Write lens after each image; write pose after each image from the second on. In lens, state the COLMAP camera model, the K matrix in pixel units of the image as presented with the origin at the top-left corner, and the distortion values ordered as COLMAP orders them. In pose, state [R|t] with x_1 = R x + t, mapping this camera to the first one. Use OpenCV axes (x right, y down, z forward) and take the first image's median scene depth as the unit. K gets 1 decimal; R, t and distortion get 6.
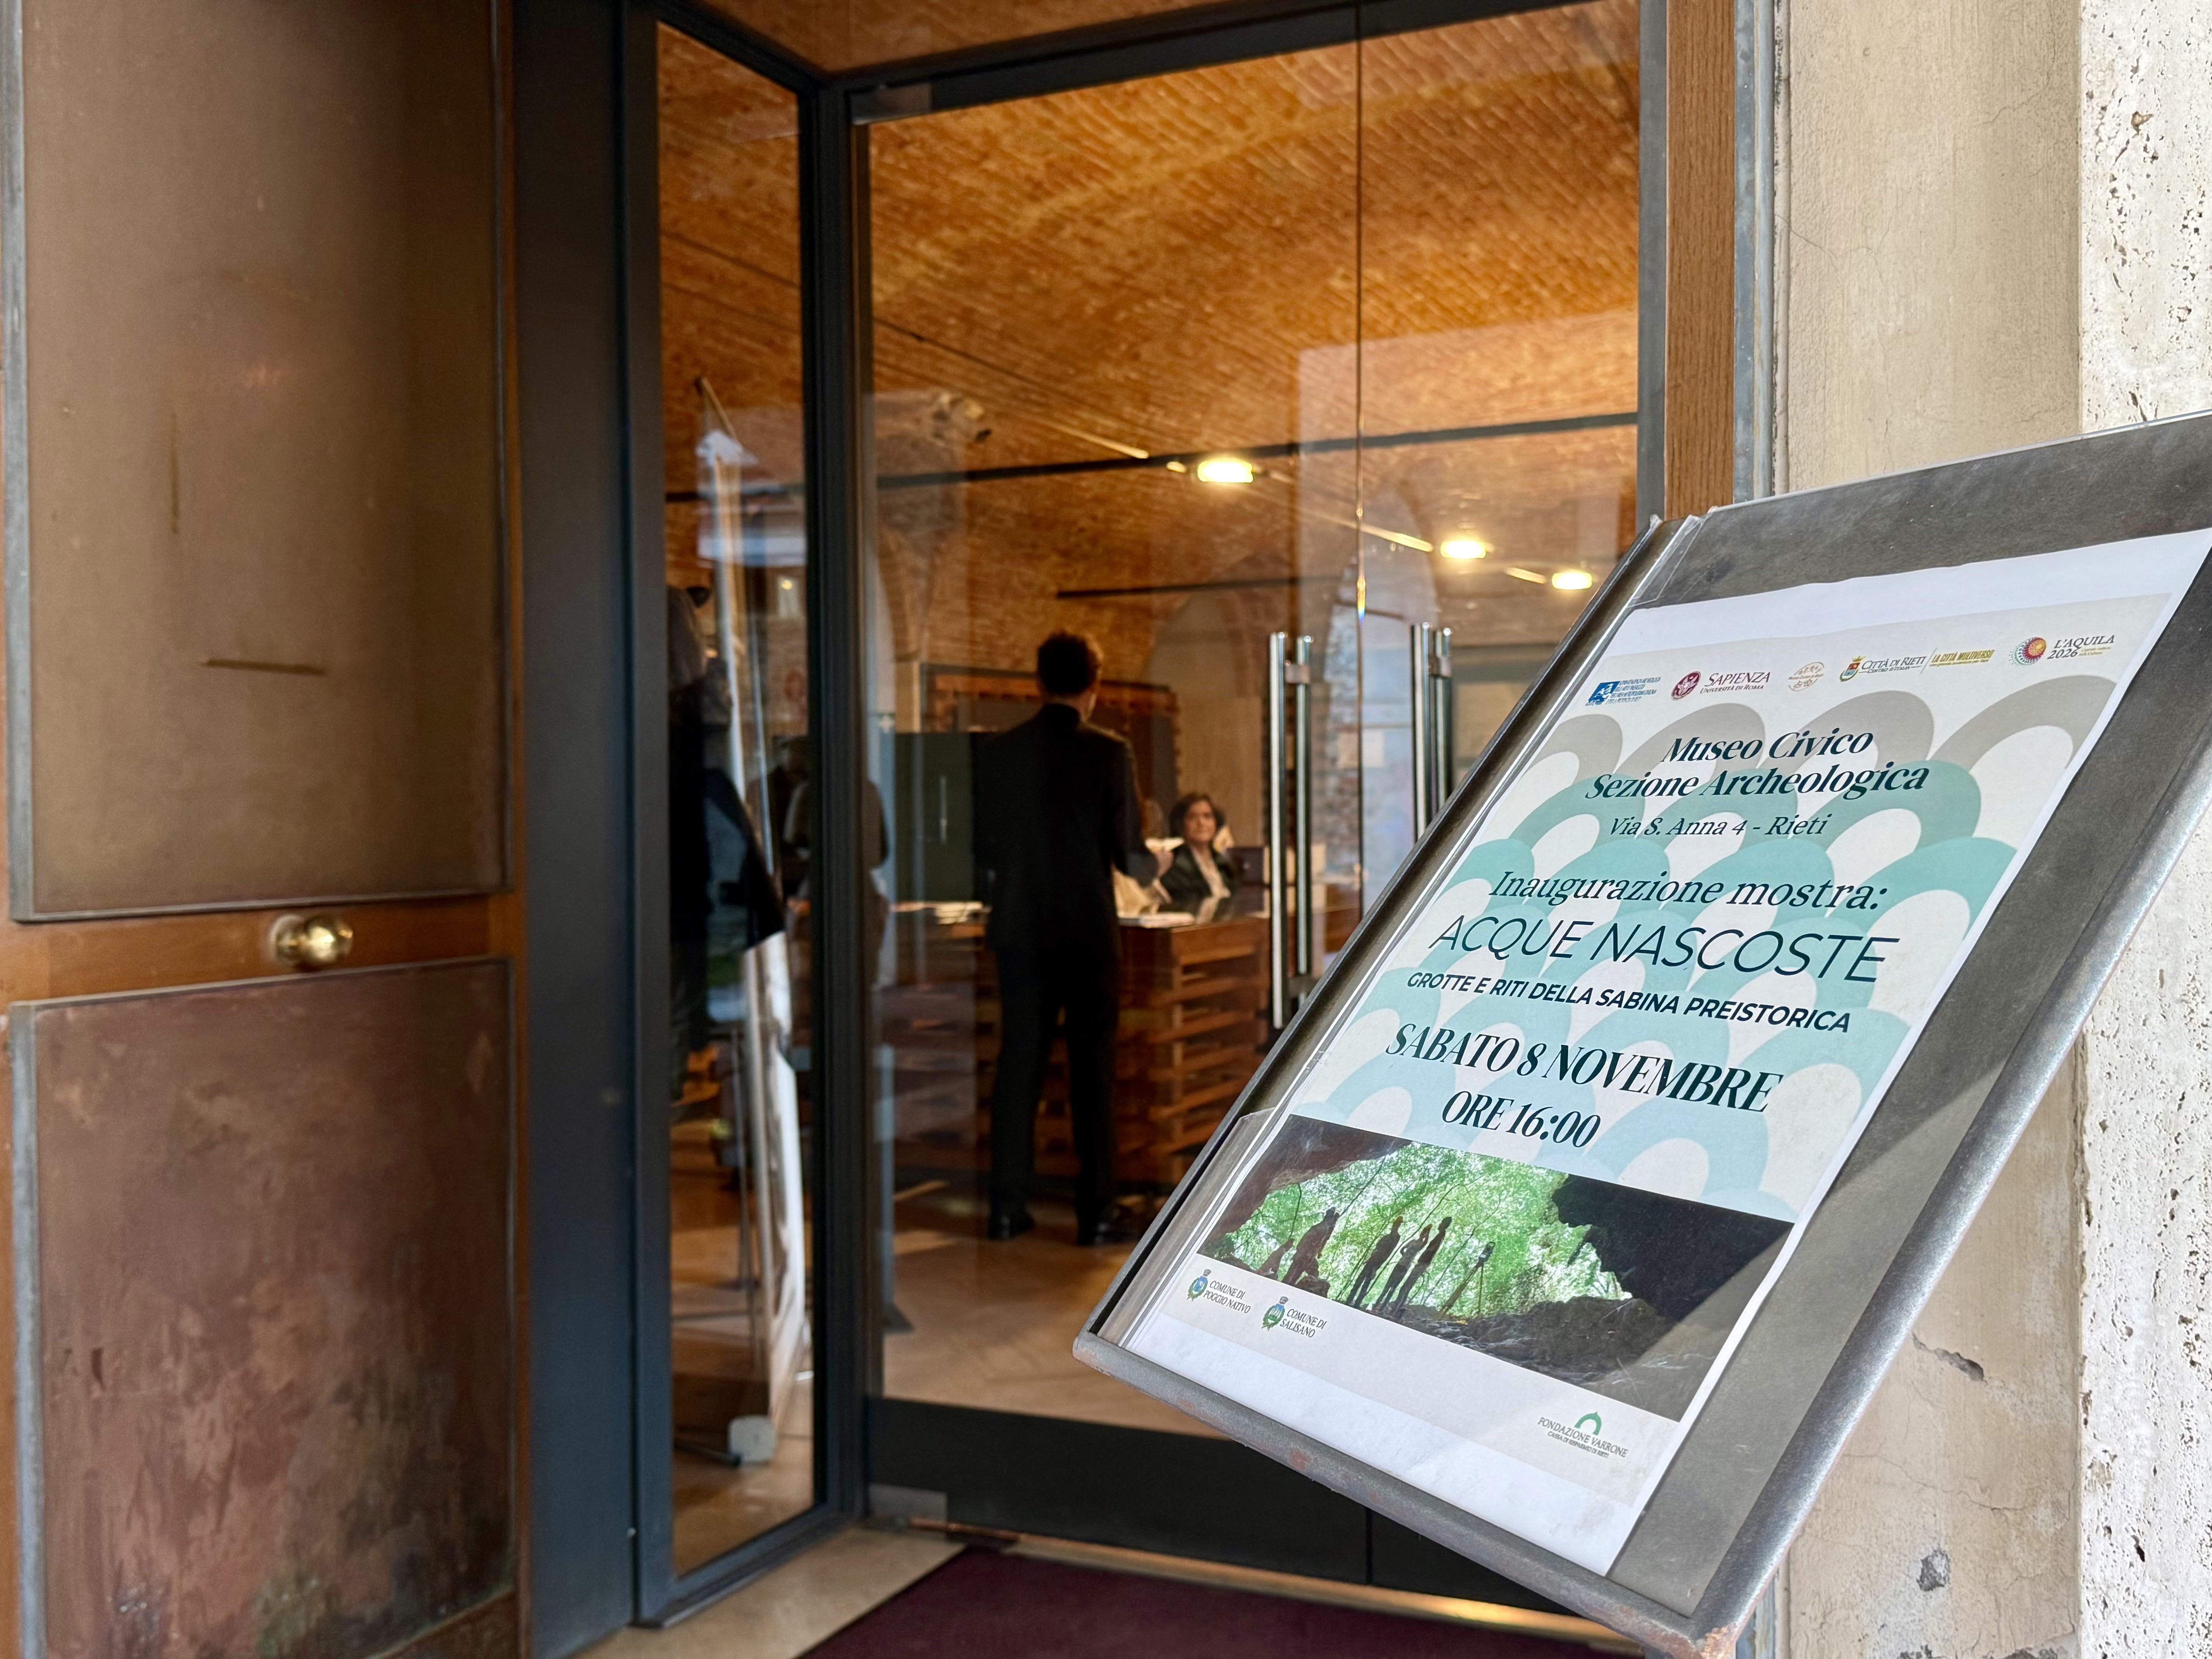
lens RADIAL K [[2198.3, 0, 1102.2], [0, 2198.3, 831.6], [0, 0, 1]] dist [0.014851, 0.000000]
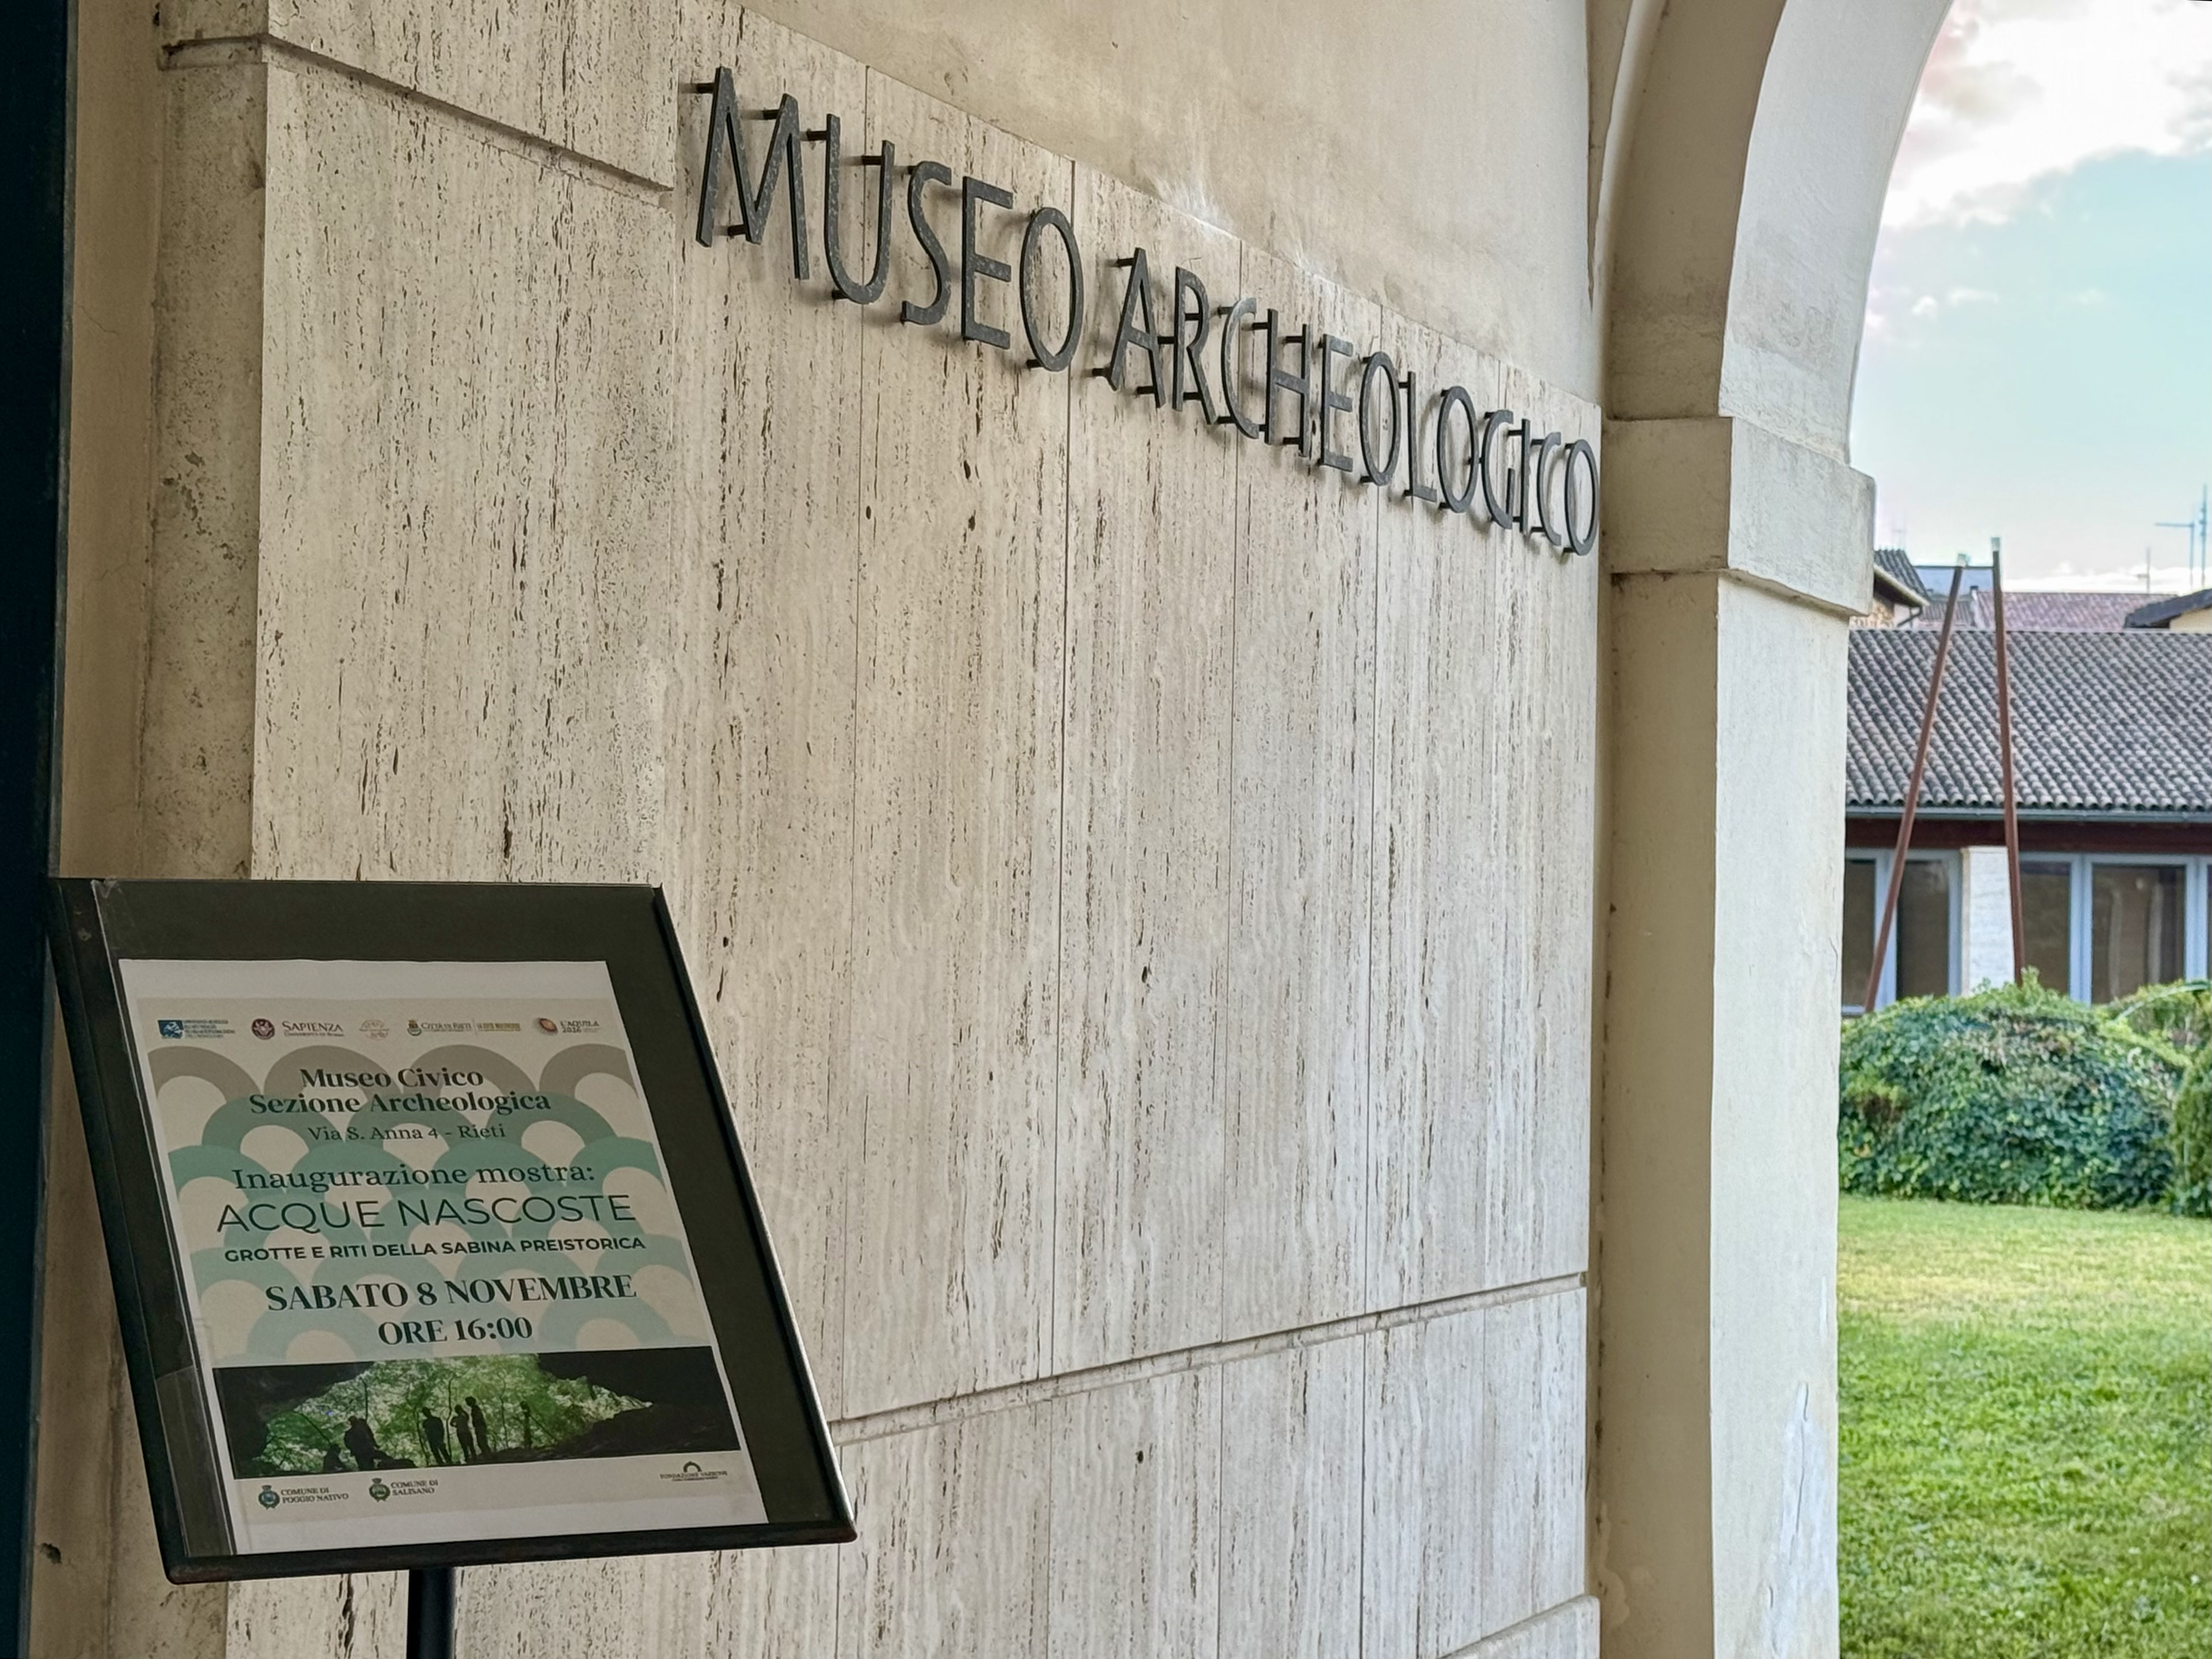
lens RADIAL K [[4009.1, 0, 1105.8], [0, 4009.1, 829.4], [0, 0, 1]] dist [0.038633, 0.000000]
pose [[-0.009368, 0.040122, 0.999151, -2.534720], [0.000827, 0.999195, -0.040116, -0.101687], [-0.999956, 0.000451, -0.009394, 0.558375]]
